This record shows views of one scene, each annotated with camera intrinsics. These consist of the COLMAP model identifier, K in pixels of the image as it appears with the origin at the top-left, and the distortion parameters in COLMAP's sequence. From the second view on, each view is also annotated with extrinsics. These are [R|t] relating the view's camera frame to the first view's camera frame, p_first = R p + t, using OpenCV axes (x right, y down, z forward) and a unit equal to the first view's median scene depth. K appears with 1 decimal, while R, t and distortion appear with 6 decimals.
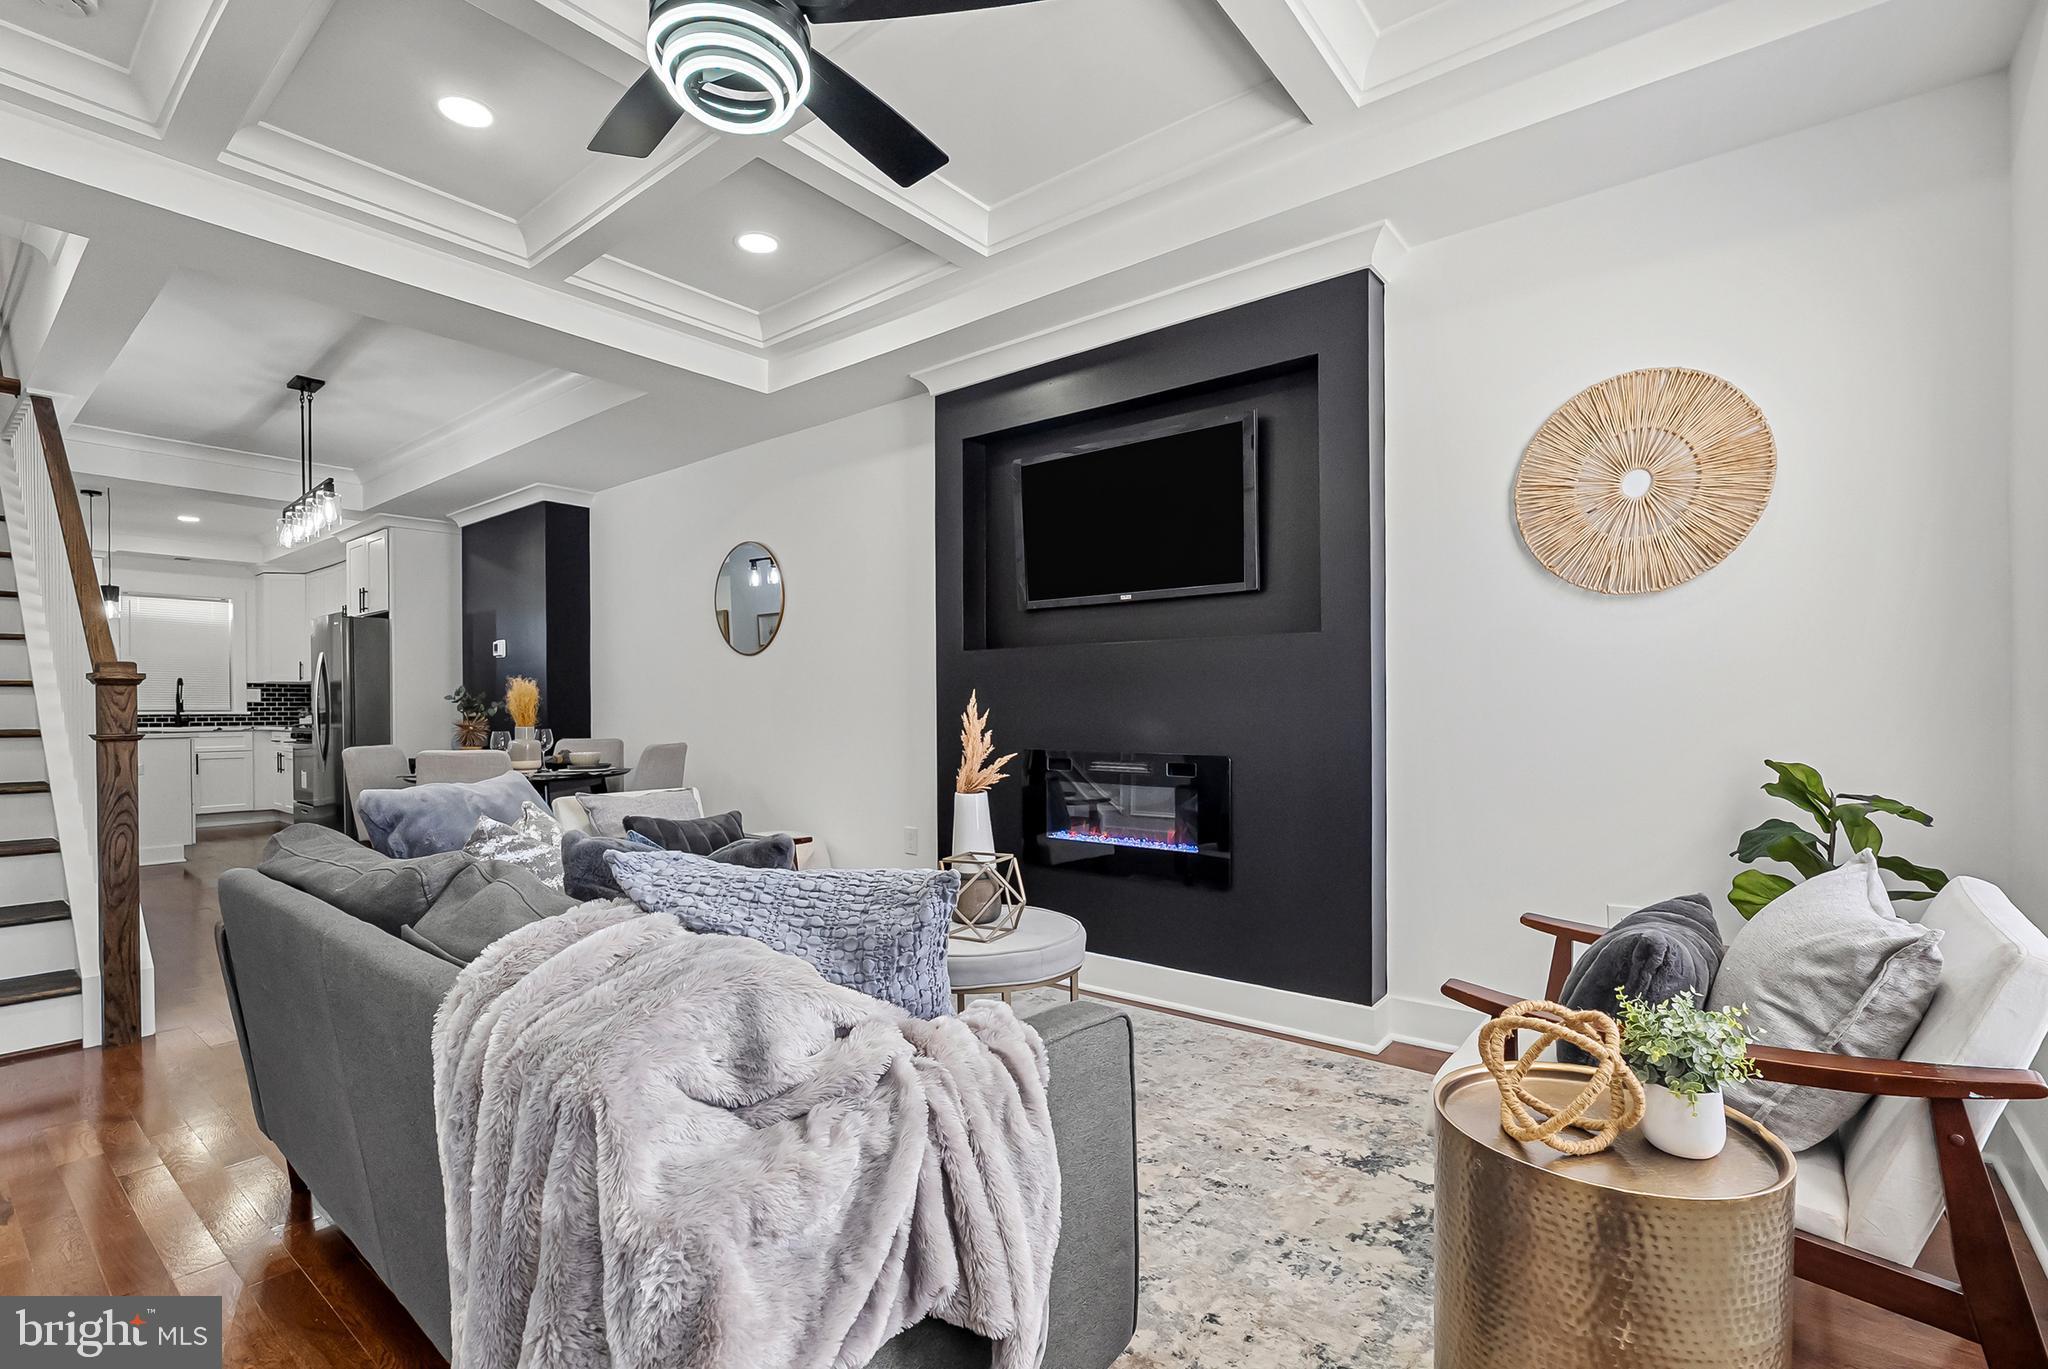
lens RADIAL K [[930.3, 0, 1022.0], [0, 930.3, 714.4], [0, 0, 1]] dist [-0.000926, -0.000070]
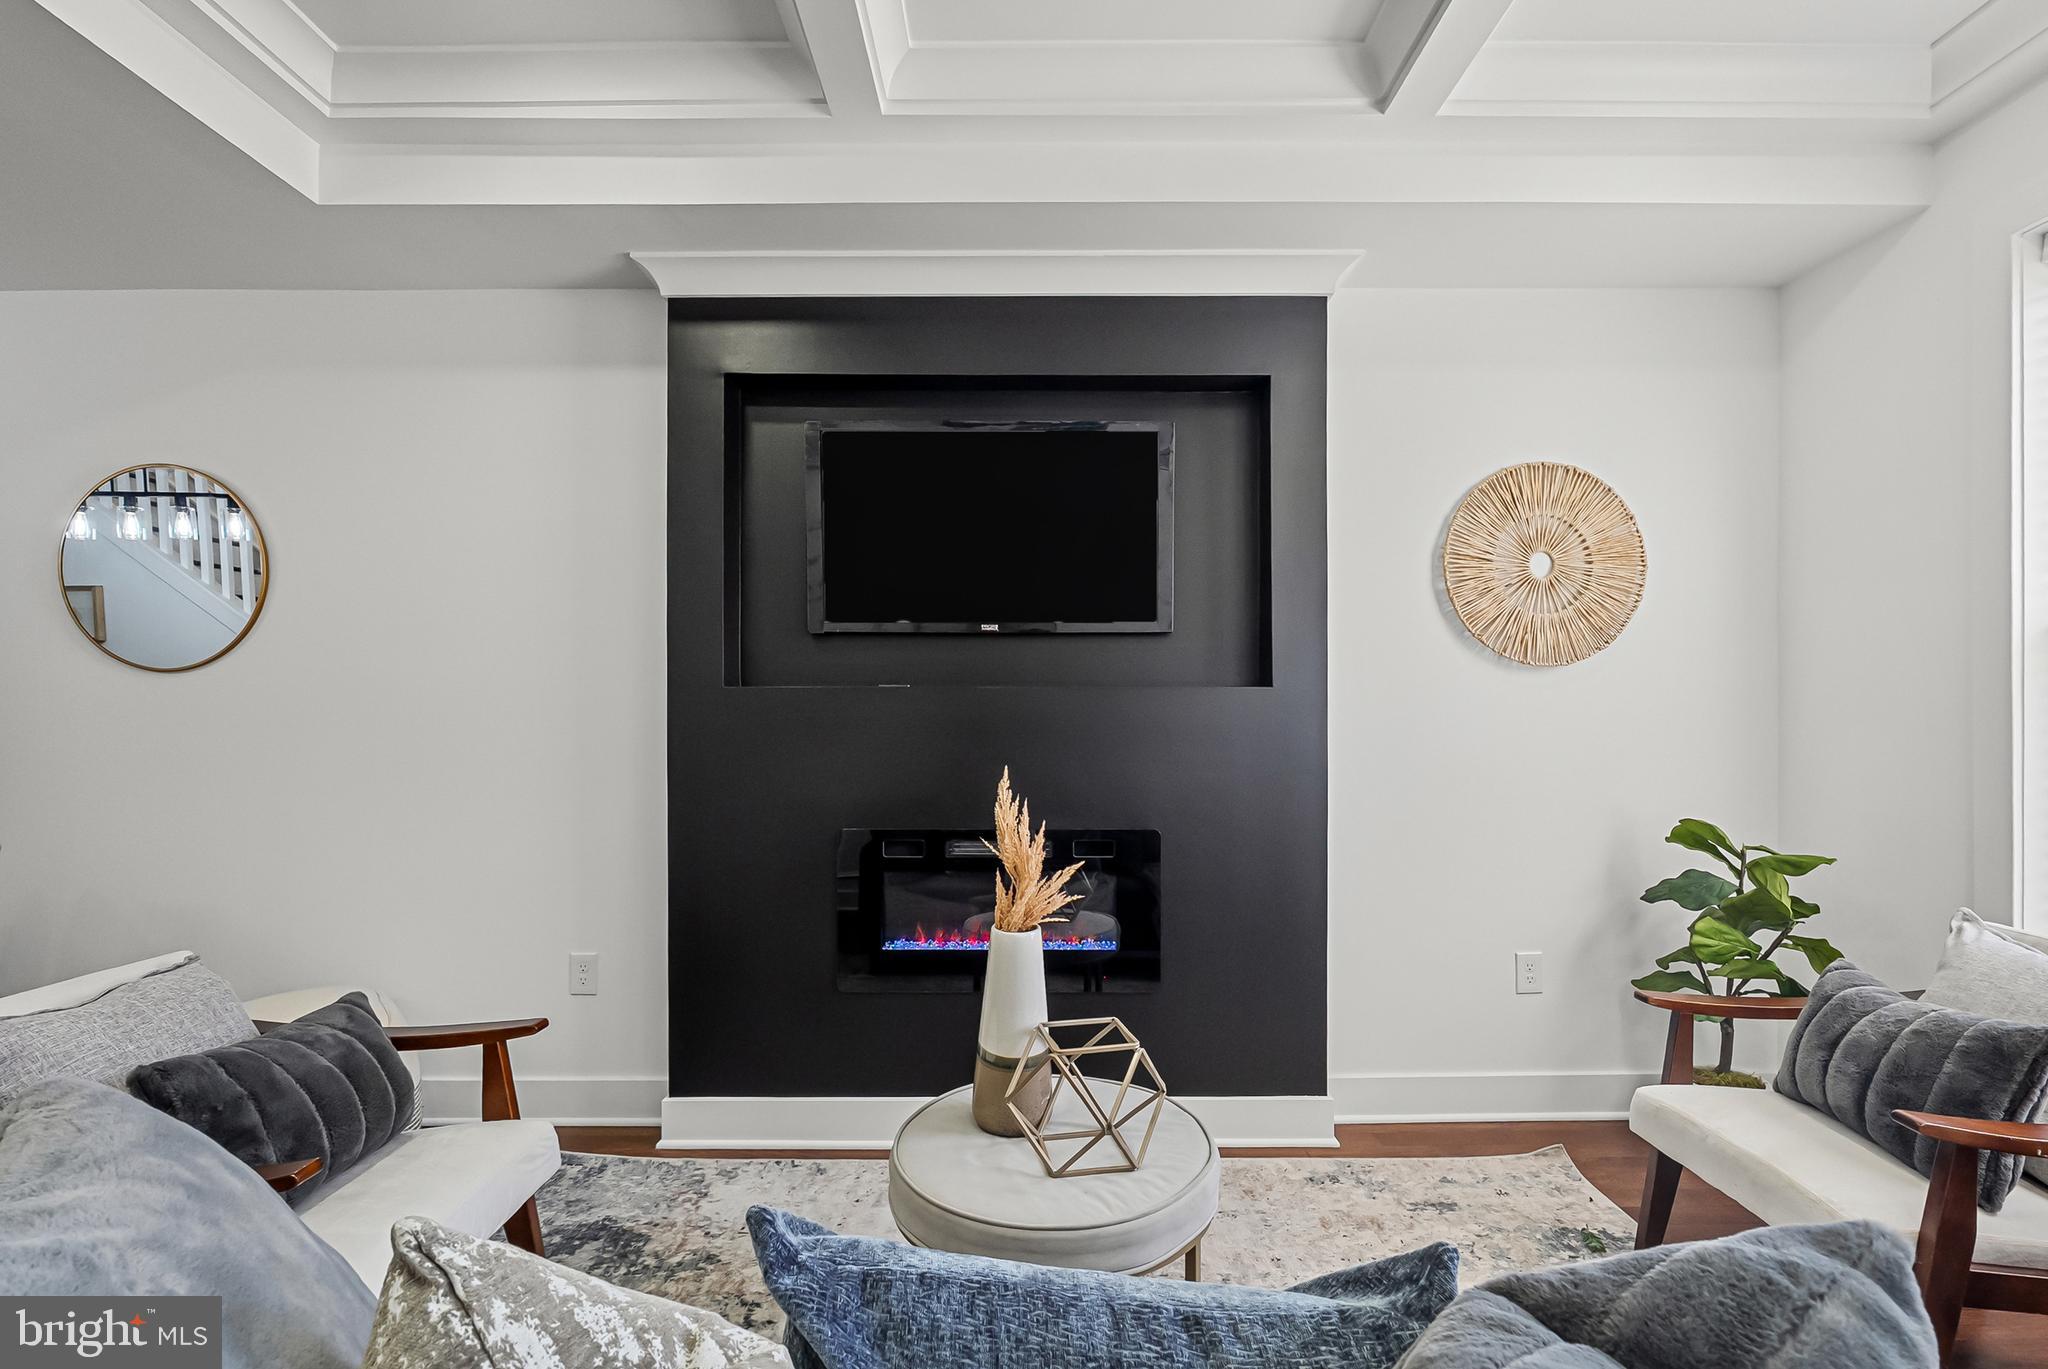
lens RADIAL K [[945.5, 0, 1025.7], [0, 945.5, 724.3], [0, 0, 1]] dist [0.002158, 0.000714]
pose [[0.778587, -0.001447, 0.627535, -0.401157], [0.003632, 0.999991, -0.002201, -0.048694], [-0.627526, 0.003993, 0.778585, 0.410055]]
